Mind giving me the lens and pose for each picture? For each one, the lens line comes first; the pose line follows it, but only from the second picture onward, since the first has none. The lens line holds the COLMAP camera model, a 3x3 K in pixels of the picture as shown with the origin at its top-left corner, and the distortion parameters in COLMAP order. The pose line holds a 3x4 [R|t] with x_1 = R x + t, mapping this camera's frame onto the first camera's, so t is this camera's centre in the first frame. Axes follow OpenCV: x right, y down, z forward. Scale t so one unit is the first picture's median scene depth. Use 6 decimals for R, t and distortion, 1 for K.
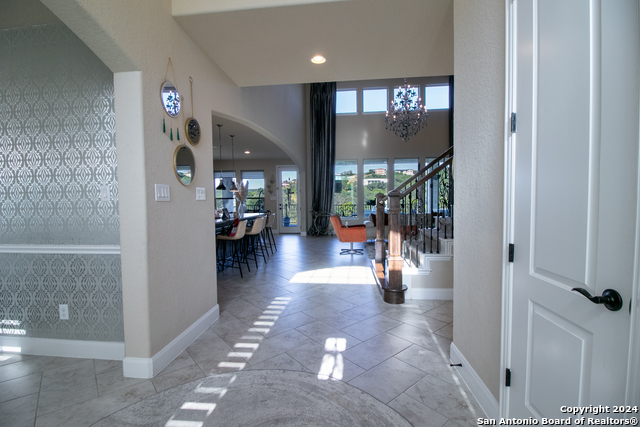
lens RADIAL K [[297.1, 0, 317.6], [0, 297.1, 211.3], [0, 0, 1]] dist [0.001524, -0.011938]
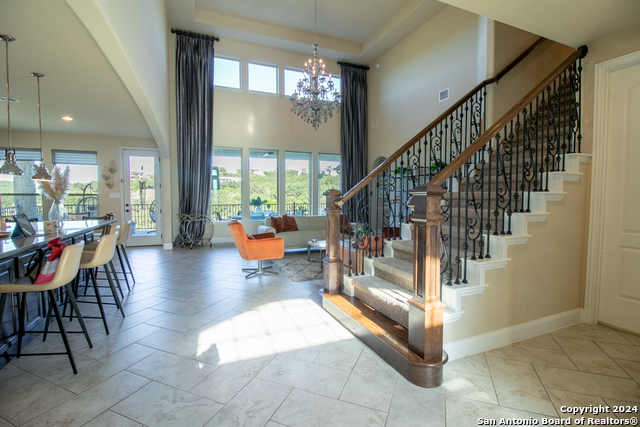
lens RADIAL K [[297.1, 0, 317.6], [0, 297.1, 211.3], [0, 0, 1]] dist [0.001524, -0.011938]
pose [[0.881409, -0.009747, 0.472254, -0.064775], [0.008503, 0.999952, 0.004768, -0.007468], [-0.472278, -0.000187, 0.881450, 0.203685]]
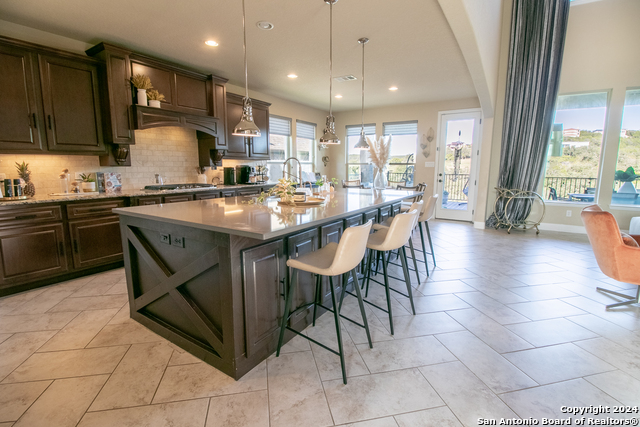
lens RADIAL K [[297.1, 0, 317.6], [0, 297.1, 211.3], [0, 0, 1]] dist [0.001524, -0.011938]
pose [[0.884954, 0.085701, -0.457724, -0.062521], [-0.034640, 0.992311, 0.118819, -0.011114], [0.464387, -0.089294, 0.881119, 0.314801]]
